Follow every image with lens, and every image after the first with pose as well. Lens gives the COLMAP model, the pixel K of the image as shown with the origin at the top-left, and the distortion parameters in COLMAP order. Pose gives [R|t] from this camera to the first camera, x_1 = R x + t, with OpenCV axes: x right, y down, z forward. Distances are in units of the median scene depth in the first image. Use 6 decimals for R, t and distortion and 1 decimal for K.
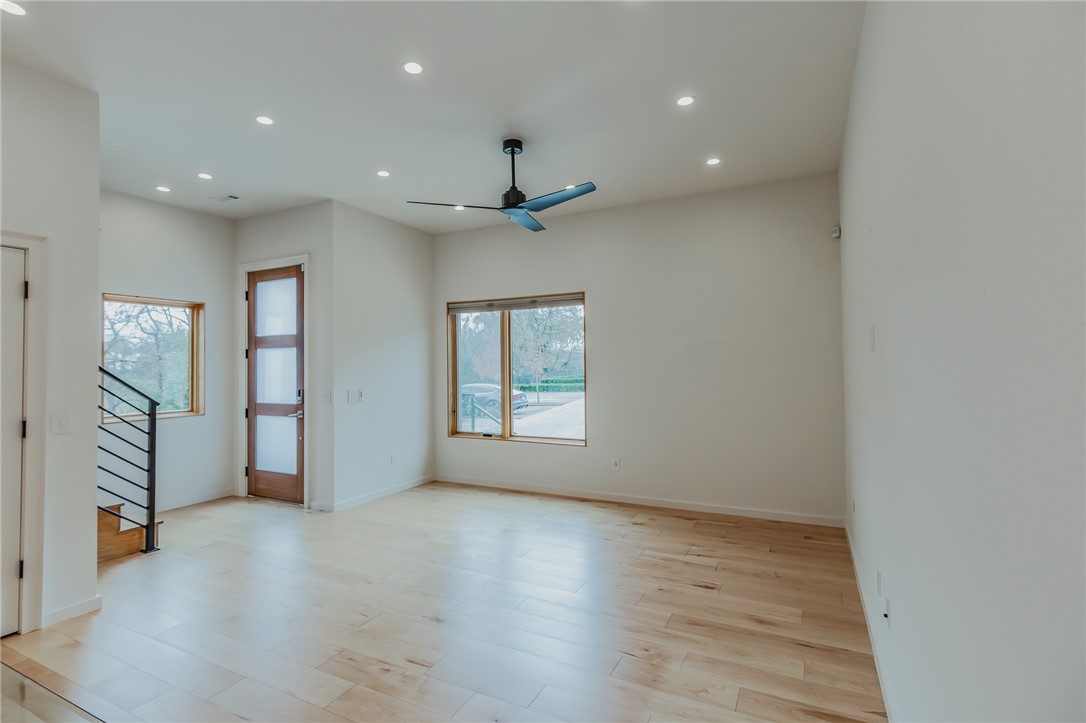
lens RADIAL K [[510.8, 0, 544.7], [0, 510.8, 356.3], [0, 0, 1]] dist [-0.001766, -0.000575]
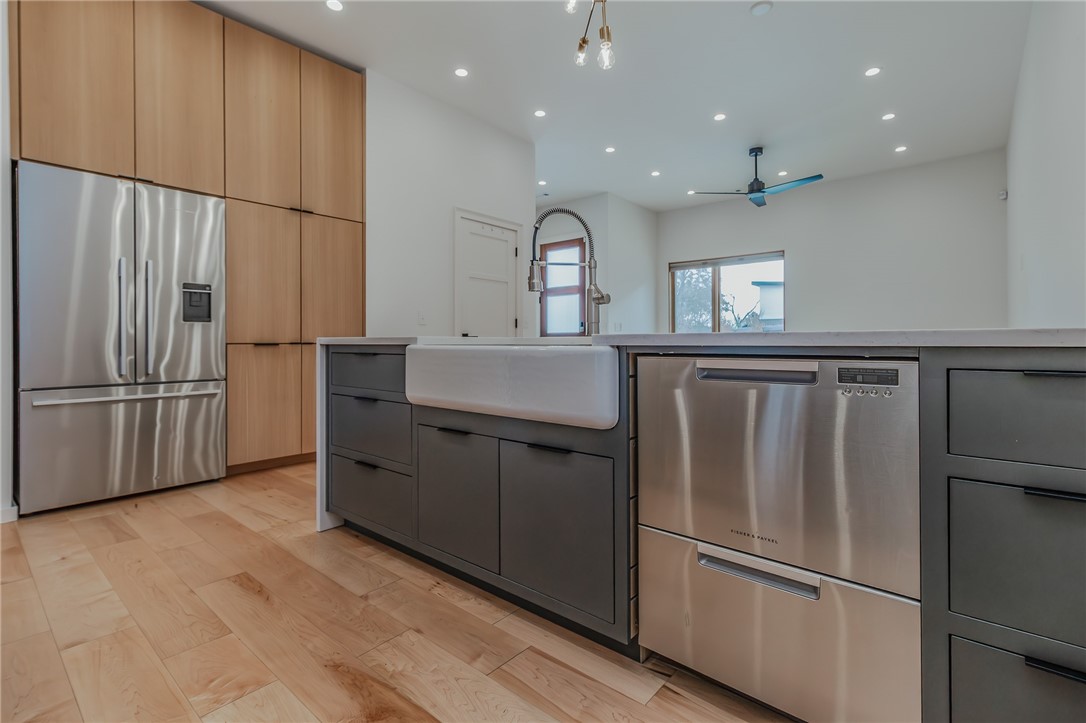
lens RADIAL K [[510.8, 0, 553.4], [0, 510.8, 339.5], [0, 0, 1]] dist [-0.001766, -0.000575]
pose [[0.977249, 0.000115, -0.212094, -0.264409], [0.003106, 0.999885, 0.014856, 0.098985], [0.212071, -0.015177, 0.977136, -0.498092]]
